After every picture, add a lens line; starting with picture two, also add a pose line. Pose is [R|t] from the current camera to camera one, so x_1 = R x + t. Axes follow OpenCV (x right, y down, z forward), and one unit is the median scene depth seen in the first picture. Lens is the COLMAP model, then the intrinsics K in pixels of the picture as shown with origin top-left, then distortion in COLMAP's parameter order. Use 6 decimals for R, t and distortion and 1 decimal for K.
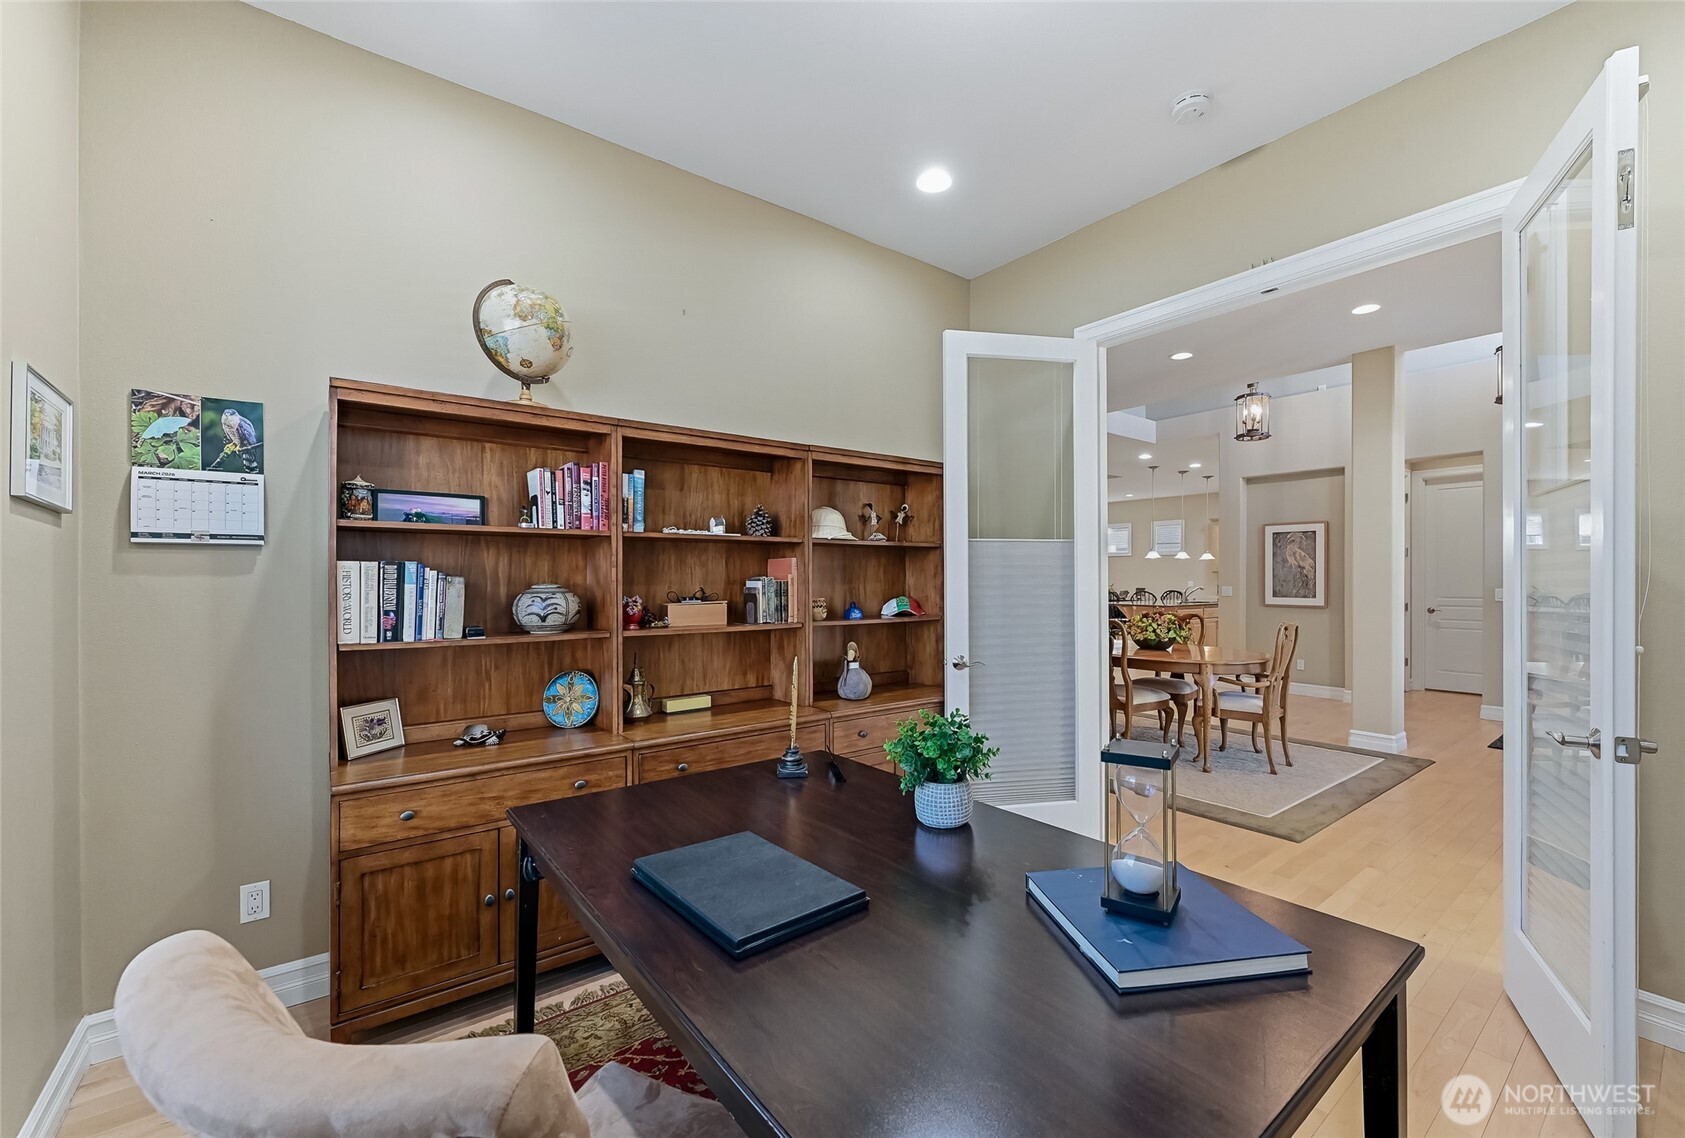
lens RADIAL K [[686.8, 0, 853.9], [0, 686.8, 575.8], [0, 0, 1]] dist [0.000371, 0.000136]
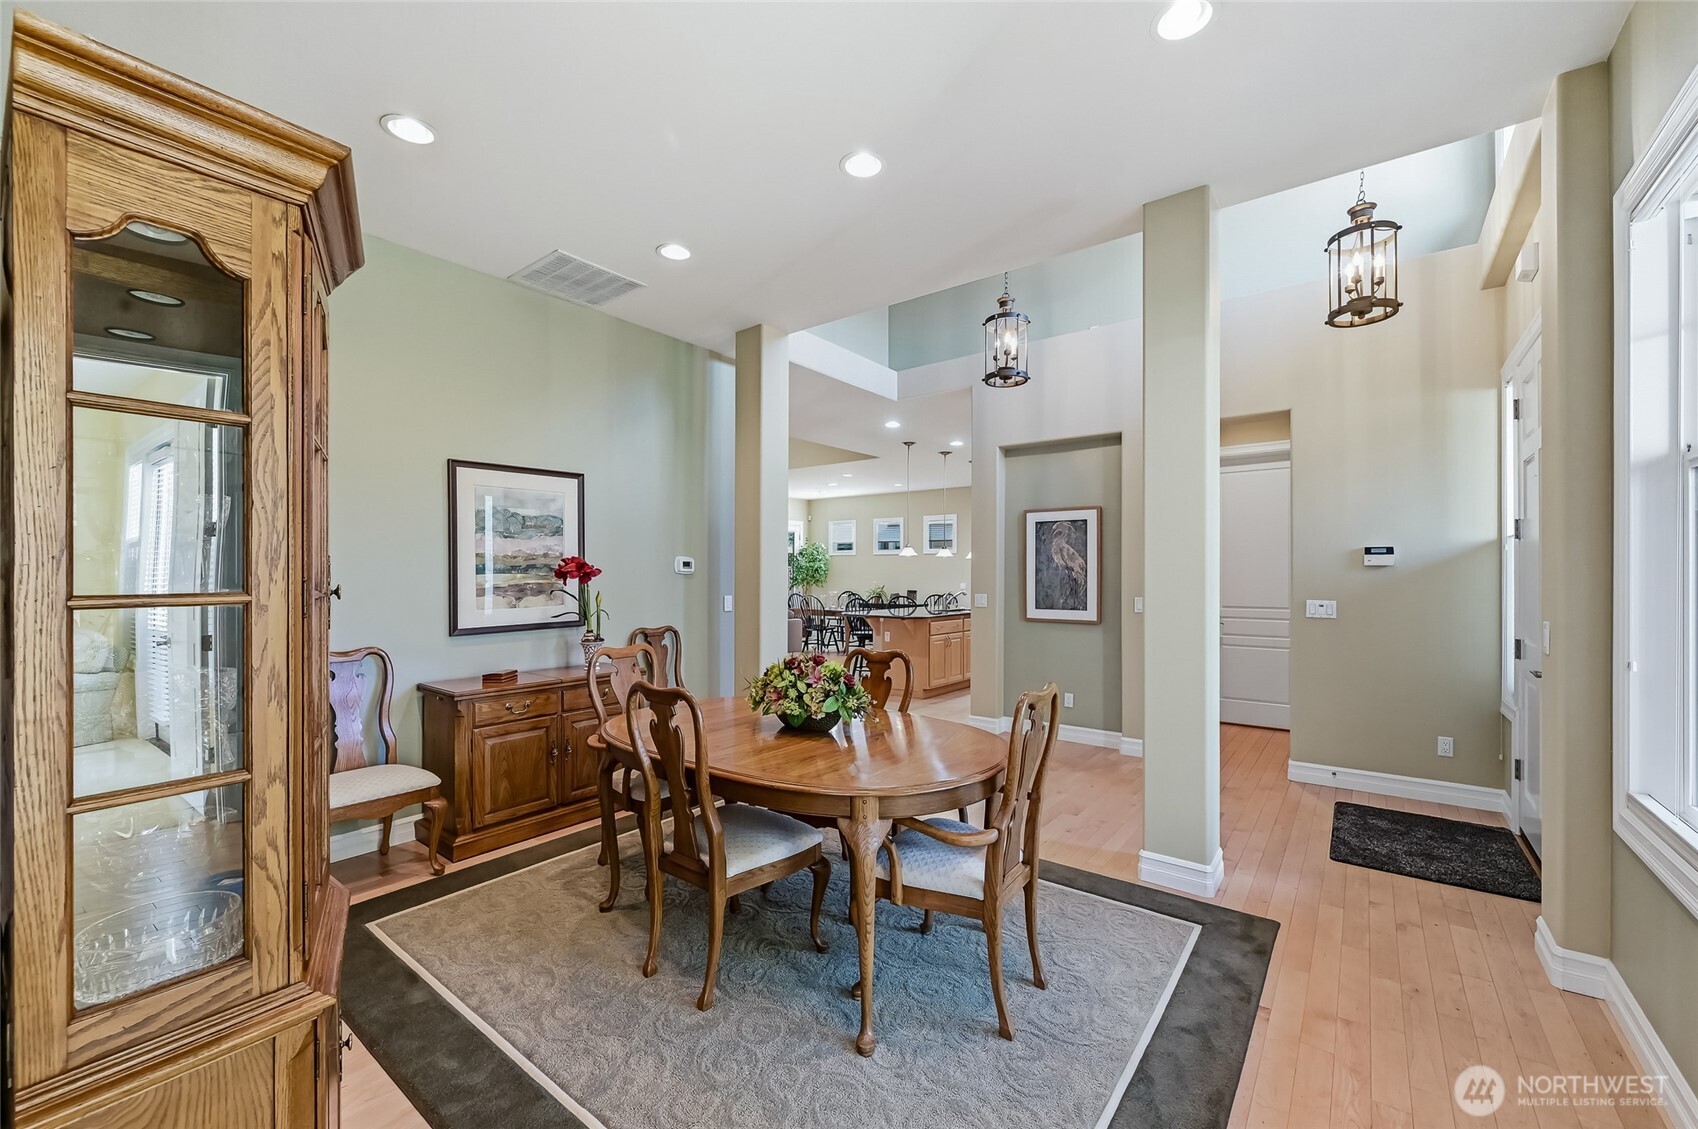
lens RADIAL K [[672.5, 0, 845.6], [0, 672.5, 573.0], [0, 0, 1]] dist [0.000209, 0.000458]
pose [[0.968814, 0.002990, 0.247773, 0.250853], [-0.002260, 0.999992, -0.003230, -0.005227], [-0.247781, 0.002569, 0.968813, 0.377151]]
